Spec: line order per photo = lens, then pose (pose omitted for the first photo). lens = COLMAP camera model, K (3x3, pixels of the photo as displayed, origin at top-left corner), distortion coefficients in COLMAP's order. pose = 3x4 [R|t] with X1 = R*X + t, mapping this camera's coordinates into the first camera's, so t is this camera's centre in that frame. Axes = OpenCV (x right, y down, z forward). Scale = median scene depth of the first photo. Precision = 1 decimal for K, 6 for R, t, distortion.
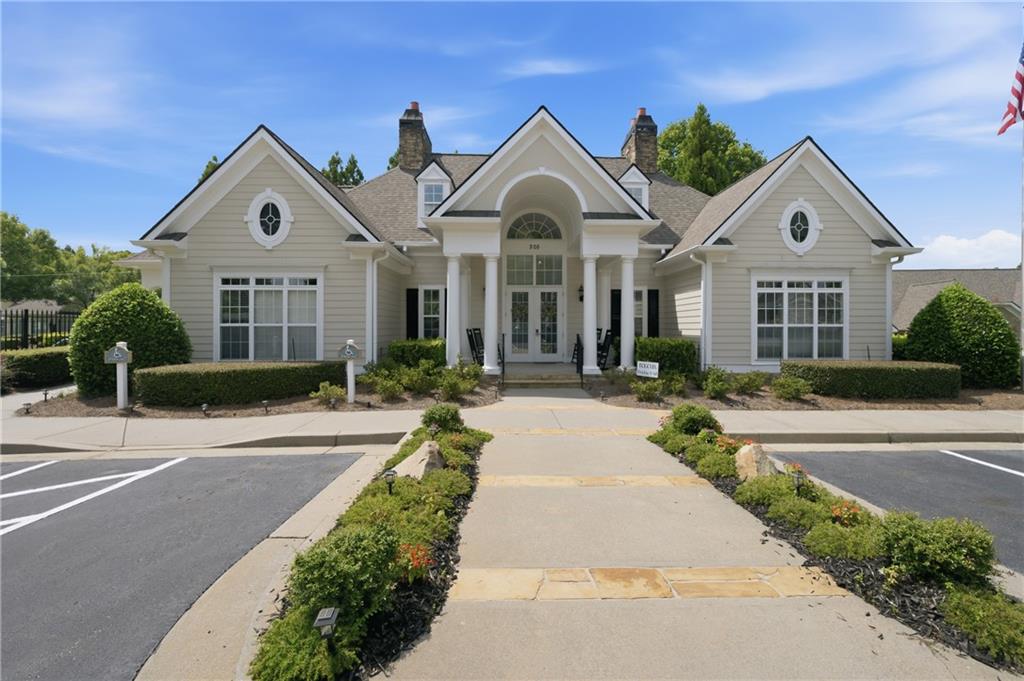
lens RADIAL K [[430.4, 0, 520.4], [0, 430.4, 324.7], [0, 0, 1]] dist [0.000313, -0.000667]
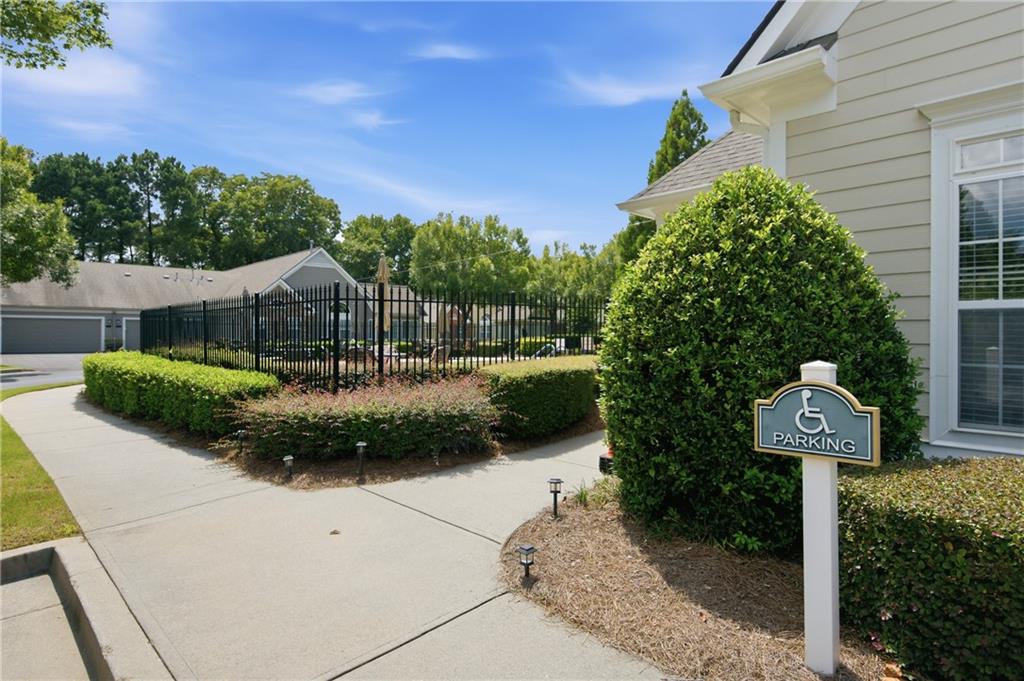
lens RADIAL K [[555.2, 0, 515.3], [0, 555.2, 337.9], [0, 0, 1]] dist [0.008555, 0.001331]
pose [[0.669760, 0.008689, -0.742527, -0.610752], [-0.002004, 0.999949, 0.009893, 0.019261], [0.742575, -0.005138, 0.669743, 0.517565]]
